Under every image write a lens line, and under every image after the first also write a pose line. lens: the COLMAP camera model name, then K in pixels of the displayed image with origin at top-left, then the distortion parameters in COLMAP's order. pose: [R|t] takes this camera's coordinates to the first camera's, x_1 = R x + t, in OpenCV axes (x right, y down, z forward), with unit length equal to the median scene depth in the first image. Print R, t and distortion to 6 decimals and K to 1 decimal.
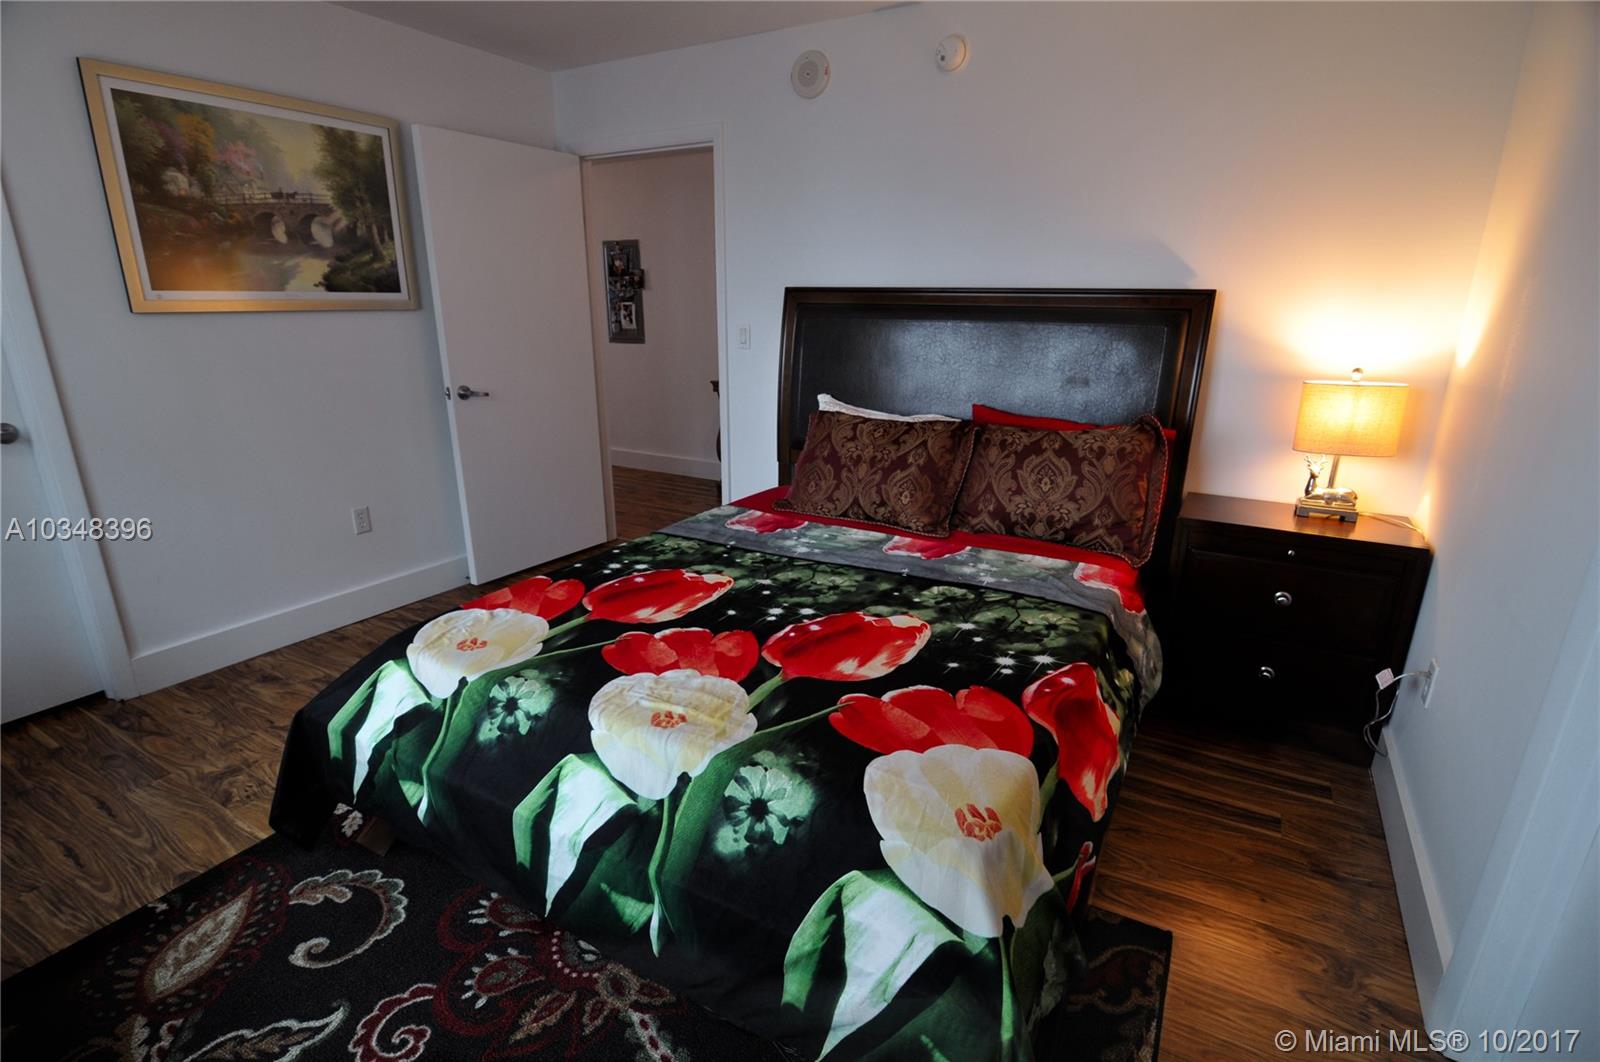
lens RADIAL K [[785.3, 0, 802.0], [0, 785.3, 546.6], [0, 0, 1]] dist [0.003162, -0.019239]
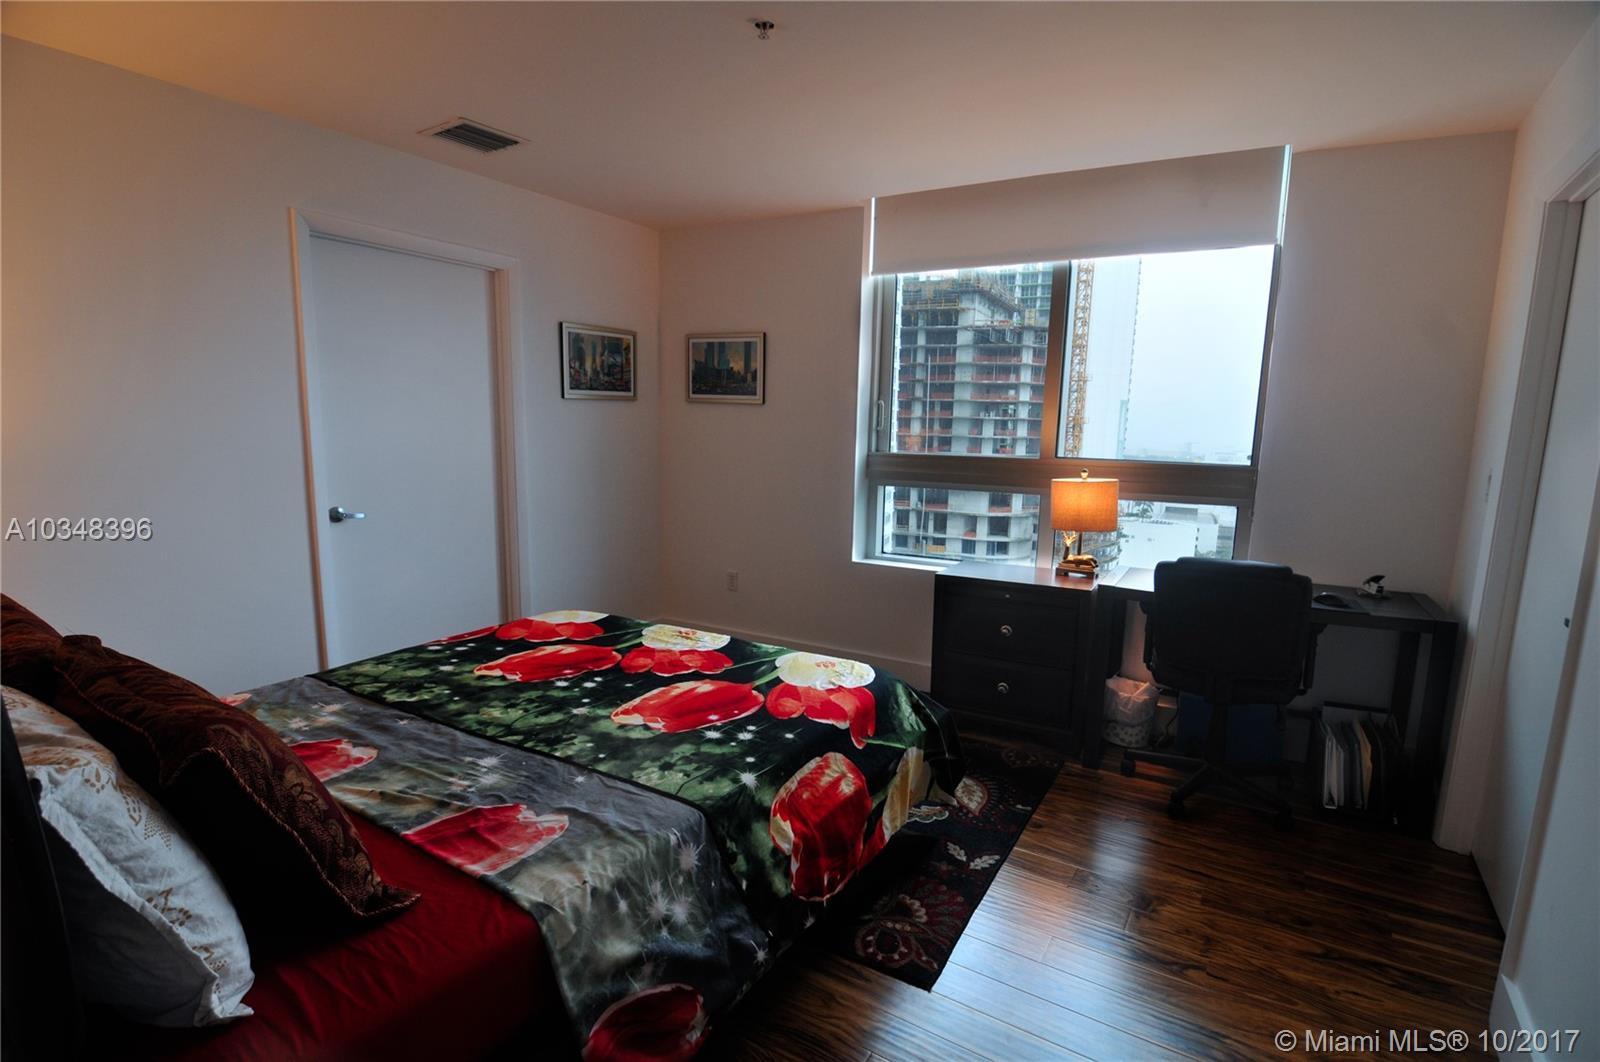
lens RADIAL K [[785.3, 0, 802.0], [0, 785.3, 546.6], [0, 0, 1]] dist [0.003162, -0.019239]
pose [[-0.998855, -0.034798, 0.032822, -0.329562], [-0.016712, 0.896775, 0.442171, -0.537368], [-0.044820, 0.441117, -0.896330, 1.709334]]
